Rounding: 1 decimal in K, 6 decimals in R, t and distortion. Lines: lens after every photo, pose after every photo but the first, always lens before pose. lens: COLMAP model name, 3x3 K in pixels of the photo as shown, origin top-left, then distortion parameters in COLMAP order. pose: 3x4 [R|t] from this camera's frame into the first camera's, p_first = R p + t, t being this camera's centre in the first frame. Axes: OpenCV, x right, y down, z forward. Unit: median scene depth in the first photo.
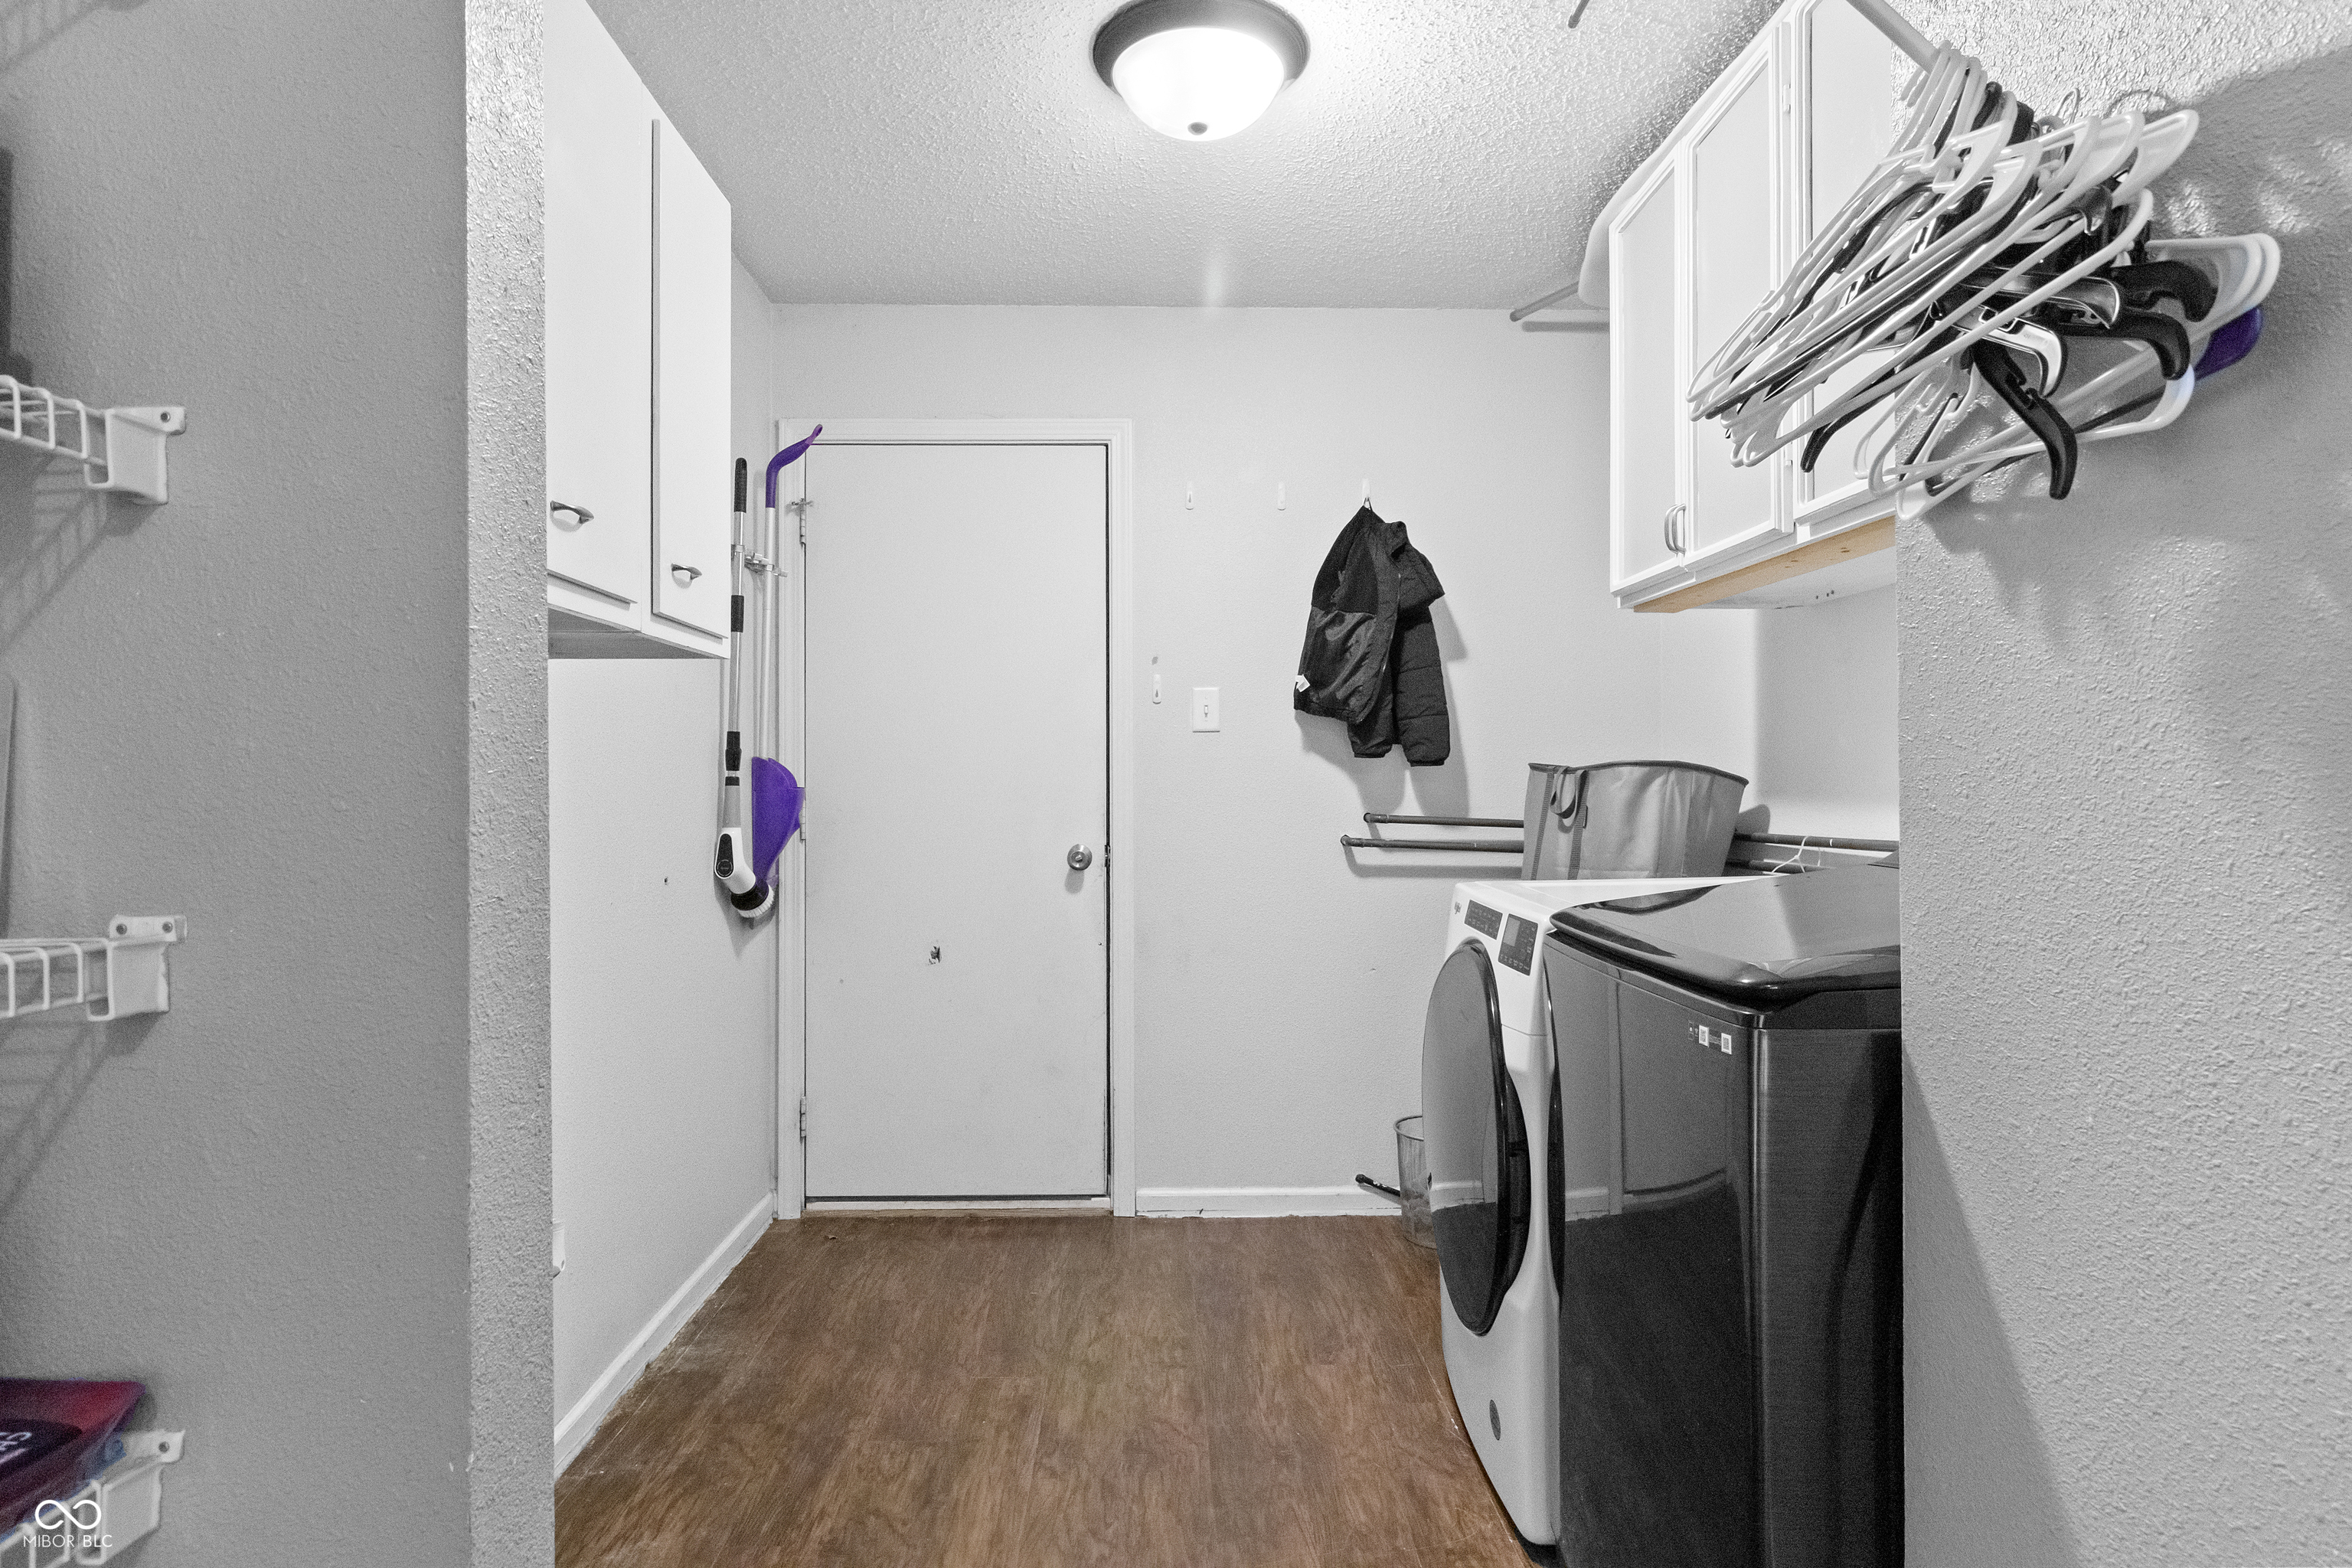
lens RADIAL K [[1282.5, 0, 1183.2], [0, 1282.5, 773.5], [0, 0, 1]] dist [-0.001958, 0.000556]
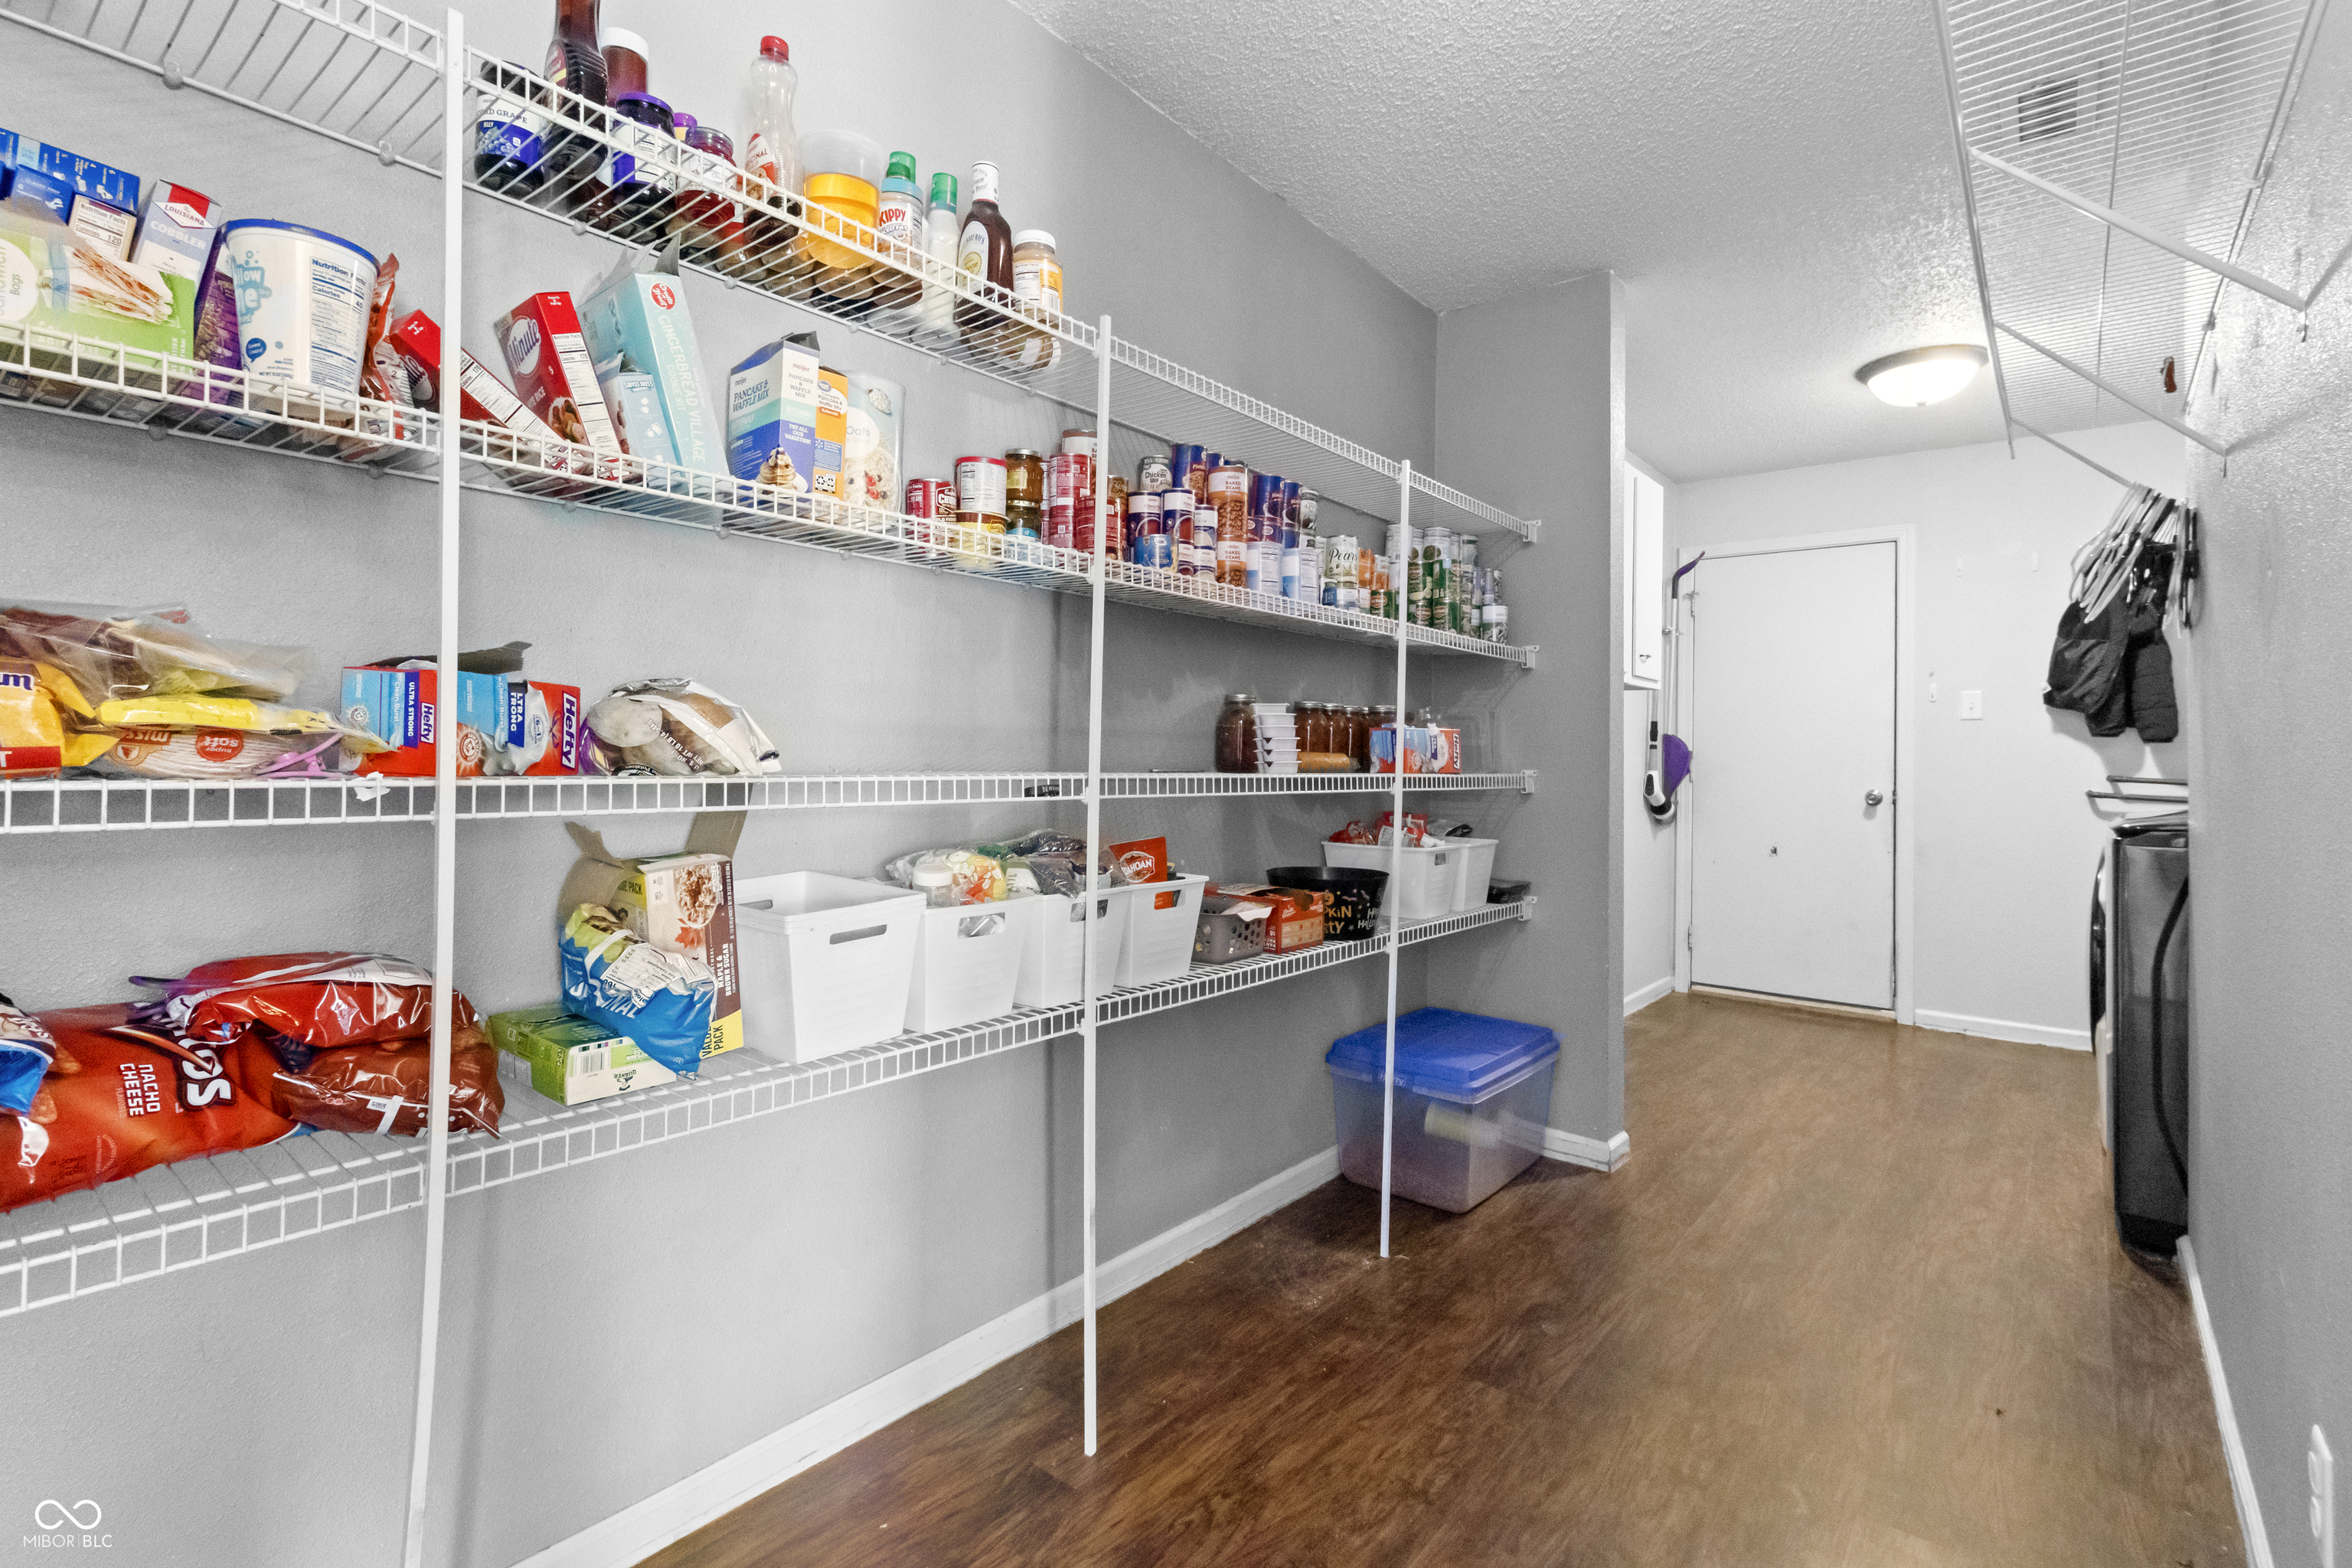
lens RADIAL K [[1080.0, 0, 1184.8], [0, 1080.0, 733.2], [0, 0, 1]] dist [0.017716, 0.000174]
pose [[0.753909, 0.004253, -0.656965, 0.172336], [-0.015071, 0.999828, -0.010821, 0.012771], [0.656806, 0.018059, 0.753844, -0.633346]]
